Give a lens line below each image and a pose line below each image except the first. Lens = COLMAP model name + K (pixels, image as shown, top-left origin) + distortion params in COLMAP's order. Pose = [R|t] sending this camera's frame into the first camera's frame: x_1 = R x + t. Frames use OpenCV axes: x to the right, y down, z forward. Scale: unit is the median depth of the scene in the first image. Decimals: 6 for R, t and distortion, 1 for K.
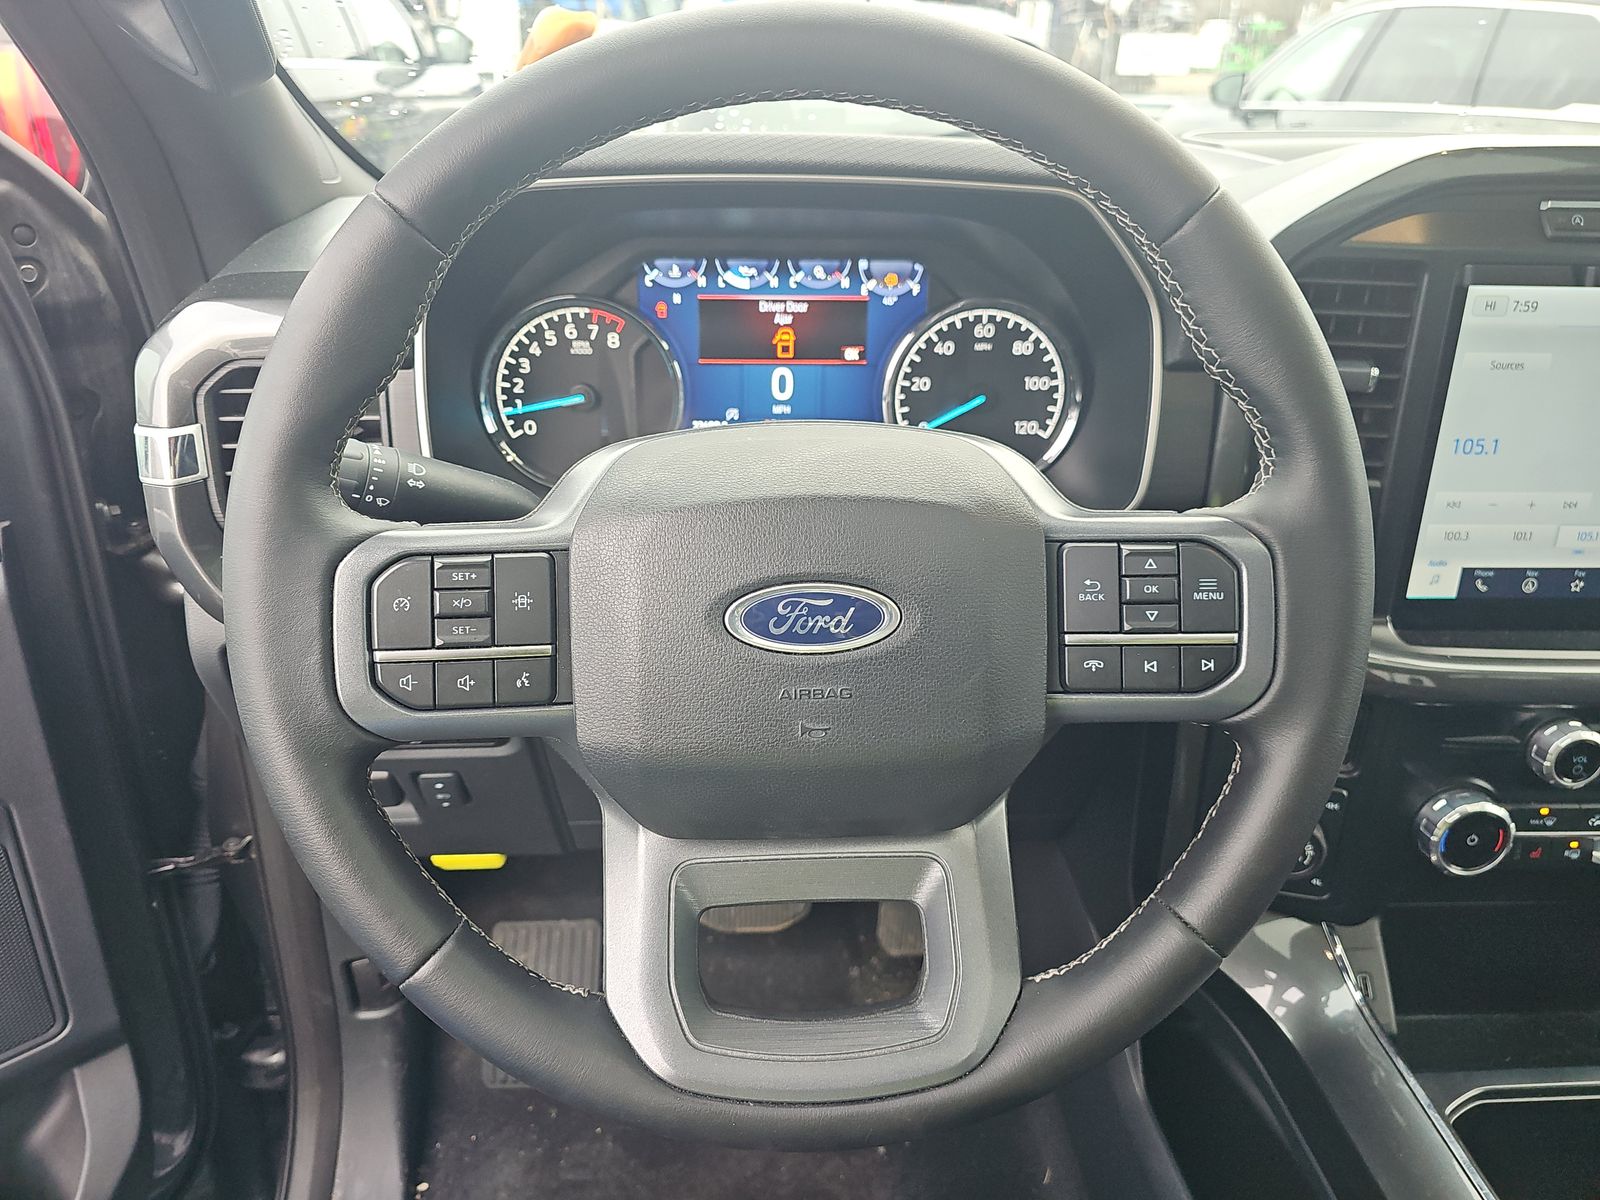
lens RADIAL K [[1057.7, 0, 802.9], [0, 1057.7, 614.1], [0, 0, 1]] dist [-0.023020, -0.005372]
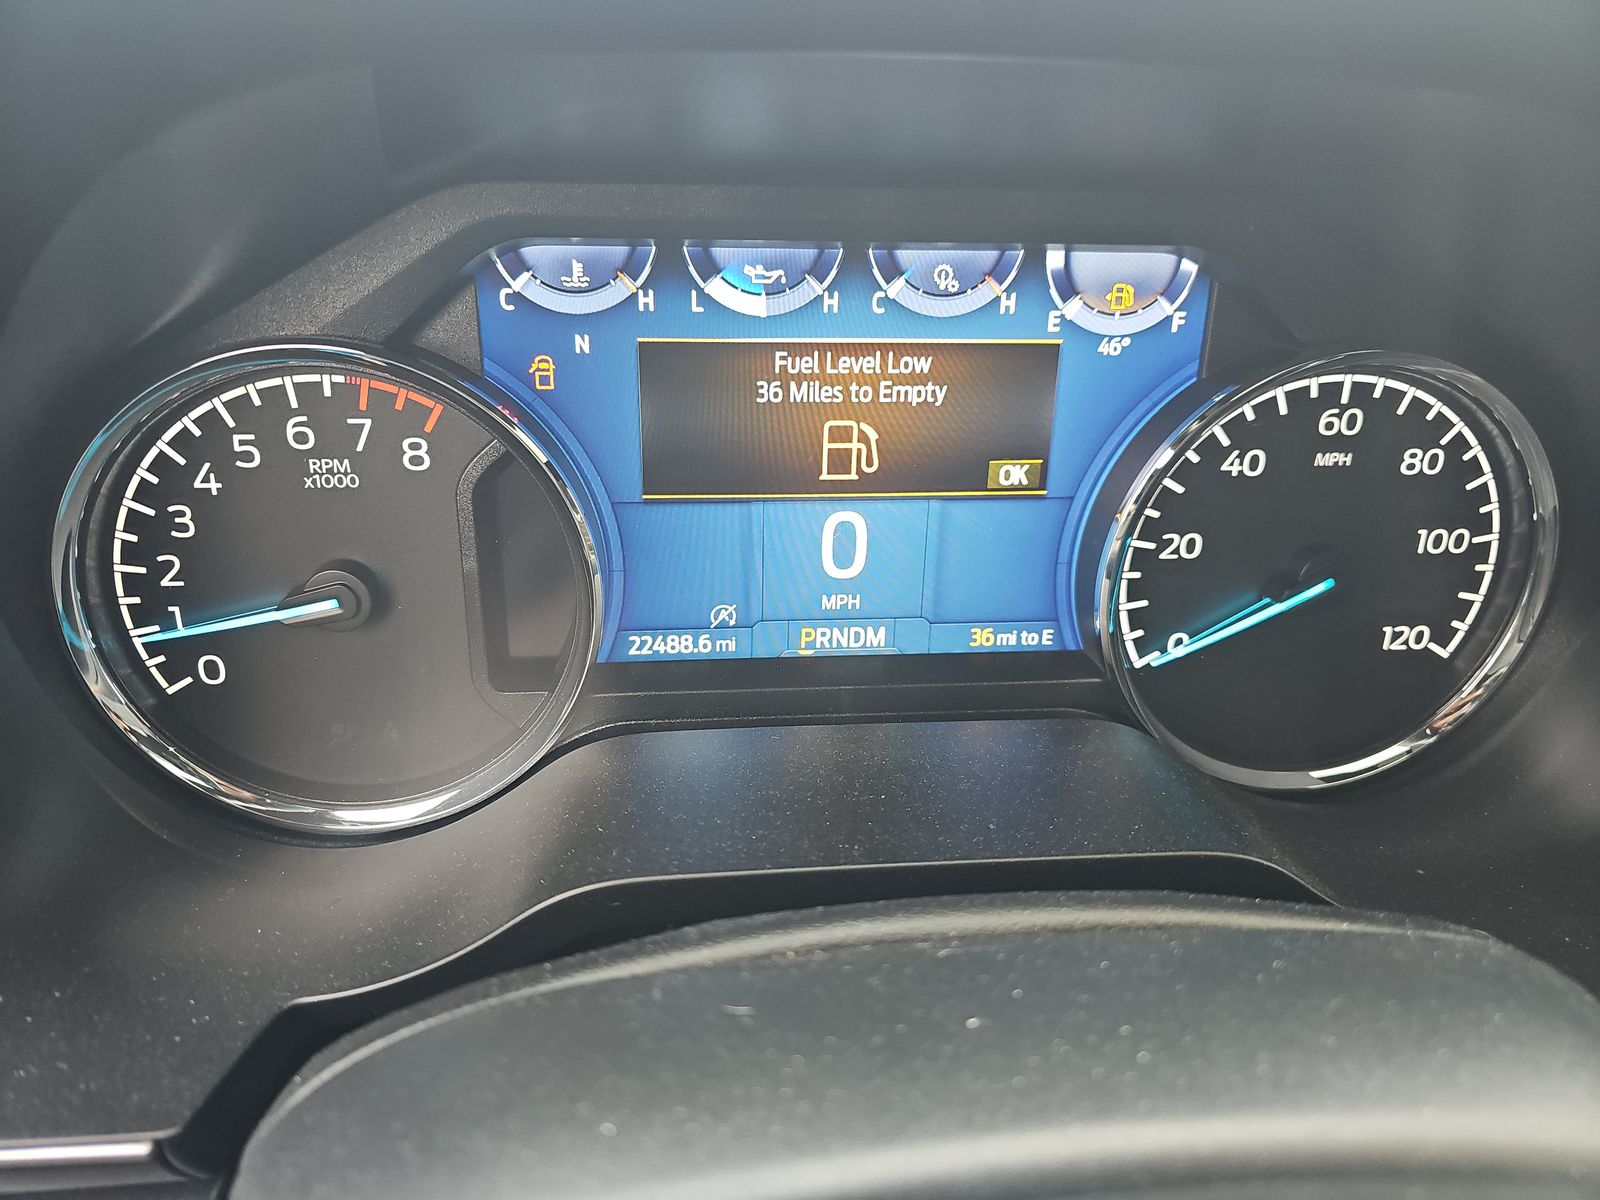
lens RADIAL K [[1057.7, 0, 797.2], [0, 1057.7, 588.2], [0, 0, 1]] dist [-0.023020, -0.005372]
pose [[0.998483, -0.012804, 0.053543, -0.062395], [0.013447, 0.999842, -0.011665, -0.202475], [-0.053386, 0.012367, 0.998497, 0.605916]]
